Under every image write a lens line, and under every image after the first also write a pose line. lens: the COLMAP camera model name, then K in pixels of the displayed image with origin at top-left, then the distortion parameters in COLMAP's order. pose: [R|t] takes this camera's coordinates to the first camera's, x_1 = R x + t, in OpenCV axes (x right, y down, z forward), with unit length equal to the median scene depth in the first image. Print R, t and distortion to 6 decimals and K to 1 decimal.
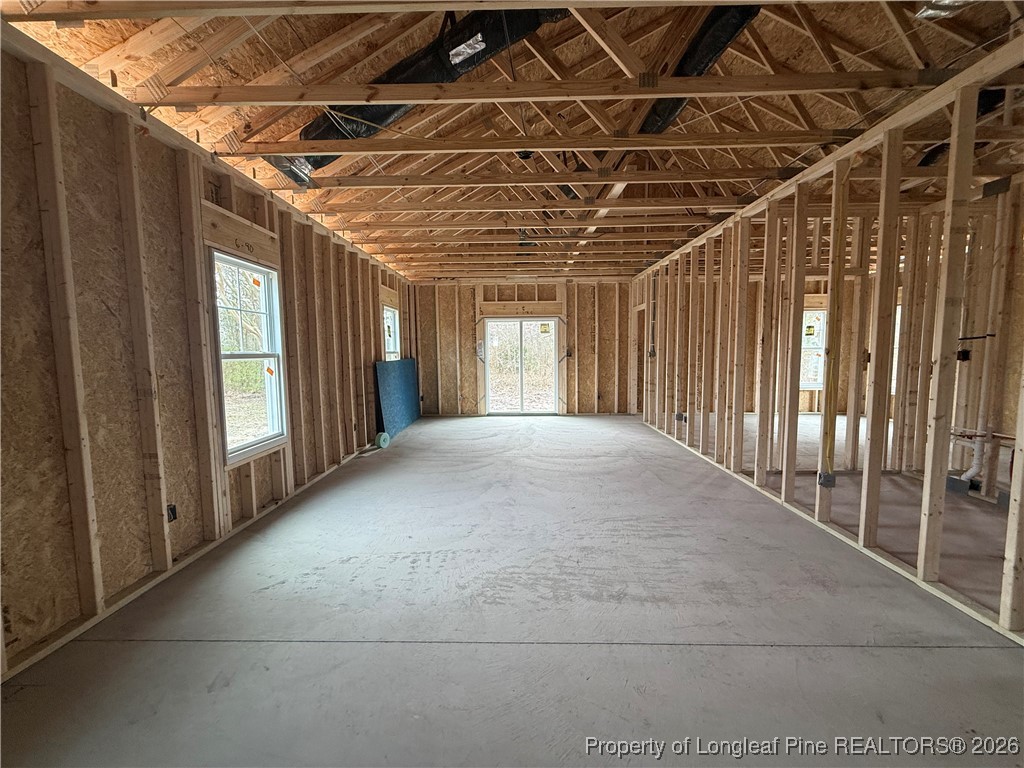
lens RADIAL K [[408.2, 0, 509.5], [0, 408.2, 384.2], [0, 0, 1]] dist [-0.002316, 0.000413]
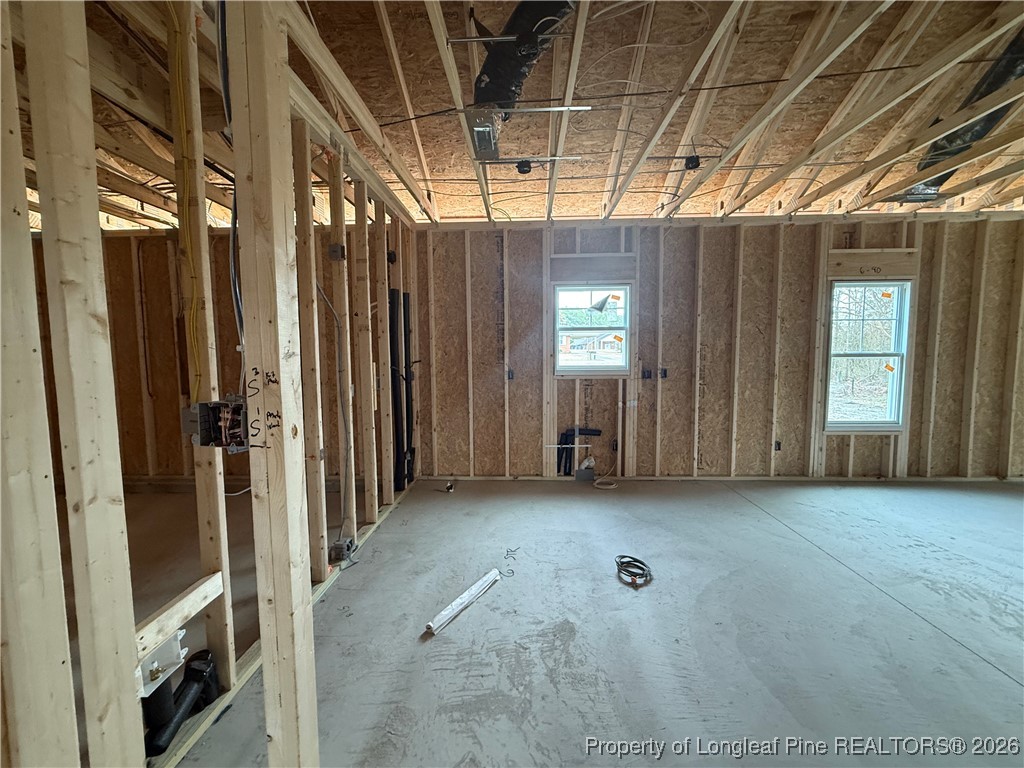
lens RADIAL K [[408.2, 0, 514.8], [0, 408.2, 379.0], [0, 0, 1]] dist [-0.002316, 0.000413]
pose [[-0.006623, 0.078540, -0.996889, 0.269881], [-0.074463, 0.994104, 0.078815, -0.005517], [0.997202, 0.074753, -0.000735, -0.040064]]
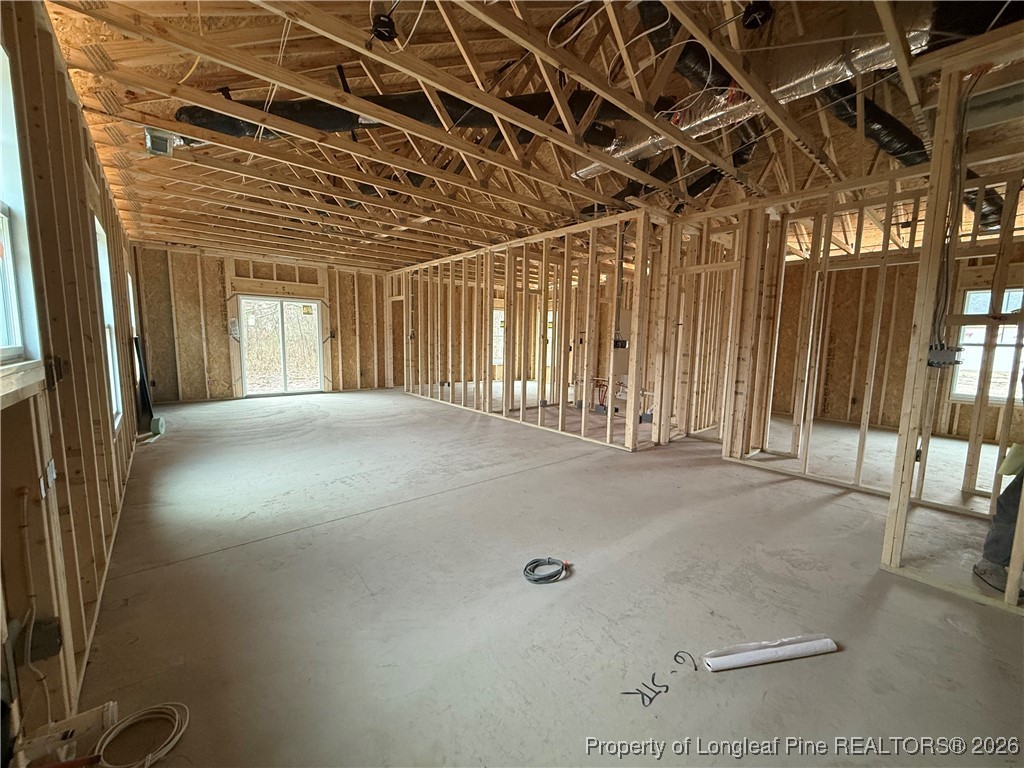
lens RADIAL K [[408.2, 0, 510.6], [0, 408.2, 386.0], [0, 0, 1]] dist [-0.002316, 0.000413]
pose [[0.748713, -0.053270, 0.660751, -0.228368], [0.027142, 0.998394, 0.049735, 0.019087], [-0.662339, -0.019302, 0.748956, -0.127975]]
